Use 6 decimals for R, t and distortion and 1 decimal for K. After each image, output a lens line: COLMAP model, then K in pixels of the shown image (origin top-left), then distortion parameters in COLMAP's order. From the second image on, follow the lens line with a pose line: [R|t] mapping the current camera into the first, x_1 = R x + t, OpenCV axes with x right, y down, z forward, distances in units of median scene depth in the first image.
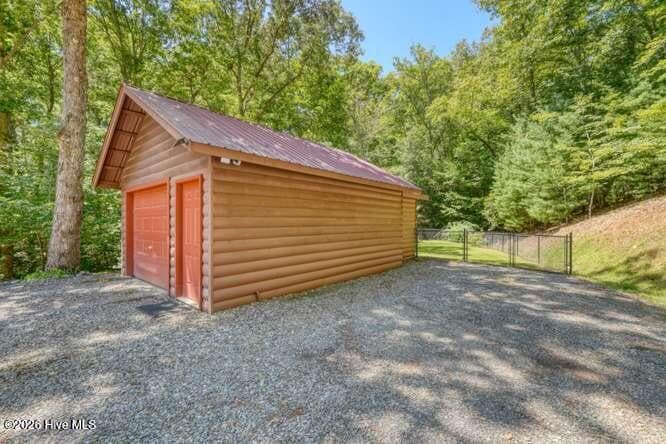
lens RADIAL K [[280.9, 0, 334.7], [0, 280.9, 222.5], [0, 0, 1]] dist [-0.001452, 0.002090]
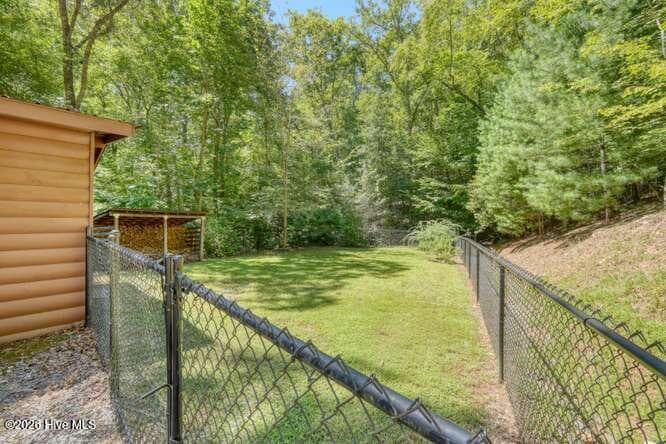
lens RADIAL K [[280.9, 0, 330.8], [0, 280.9, 223.3], [0, 0, 1]] dist [-0.001452, 0.002090]
pose [[0.997198, 0.000566, -0.074803, 0.306924], [-0.000577, 1.000000, -0.000123, 0.006937], [0.074803, 0.000166, 0.997198, 0.382705]]
